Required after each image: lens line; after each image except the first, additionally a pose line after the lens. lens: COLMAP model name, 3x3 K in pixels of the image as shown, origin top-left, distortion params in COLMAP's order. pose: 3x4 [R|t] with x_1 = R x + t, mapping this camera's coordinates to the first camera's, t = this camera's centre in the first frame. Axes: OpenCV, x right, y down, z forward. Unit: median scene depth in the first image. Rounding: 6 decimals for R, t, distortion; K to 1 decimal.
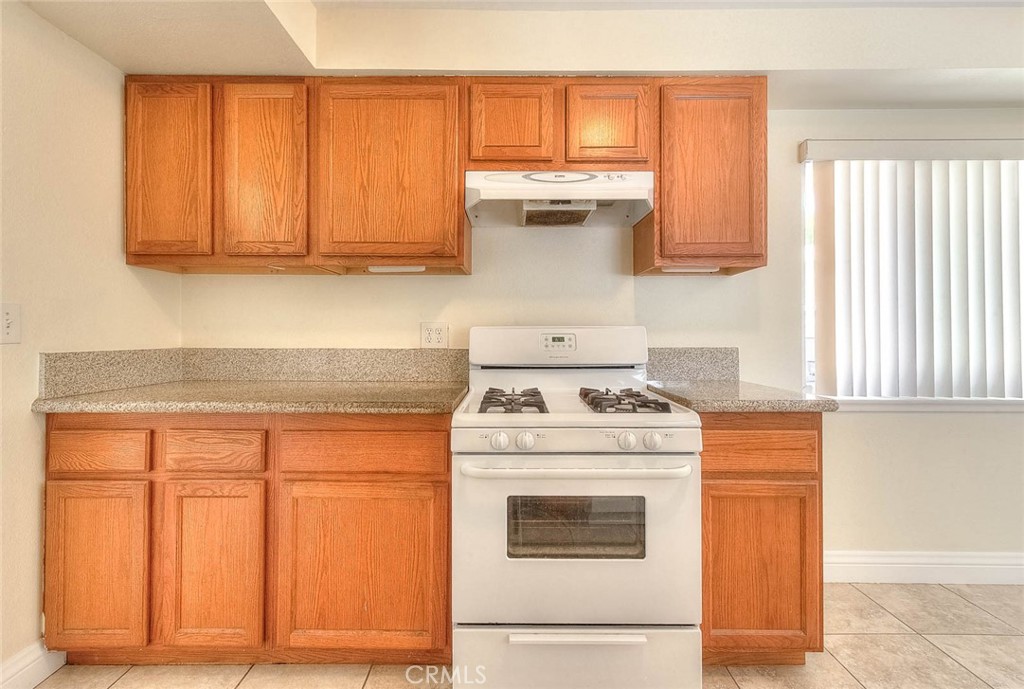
lens RADIAL K [[429.3, 0, 511.4], [0, 429.3, 328.5], [0, 0, 1]] dist [-0.000763, -0.000105]
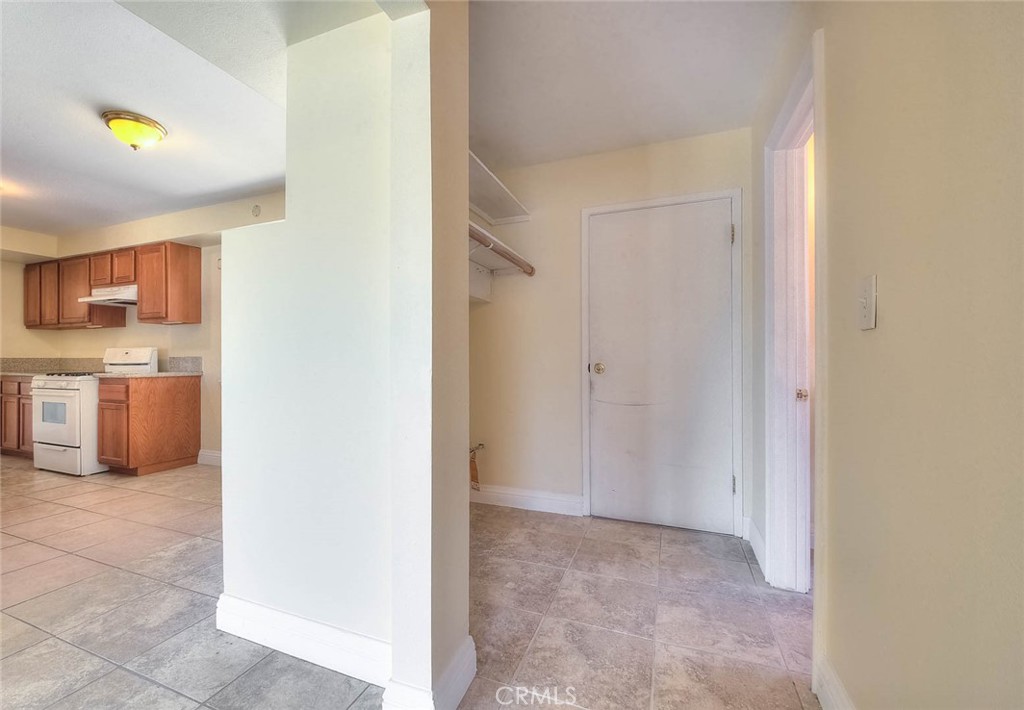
lens RADIAL K [[418.3, 0, 512.0], [0, 418.3, 355.0], [0, 0, 1]] dist [-0.001552, -0.000187]
pose [[0.932622, -0.004274, -0.360829, 3.232616], [0.005428, 0.999983, 0.002186, 0.042522], [0.360814, -0.003997, 0.932629, -0.461275]]
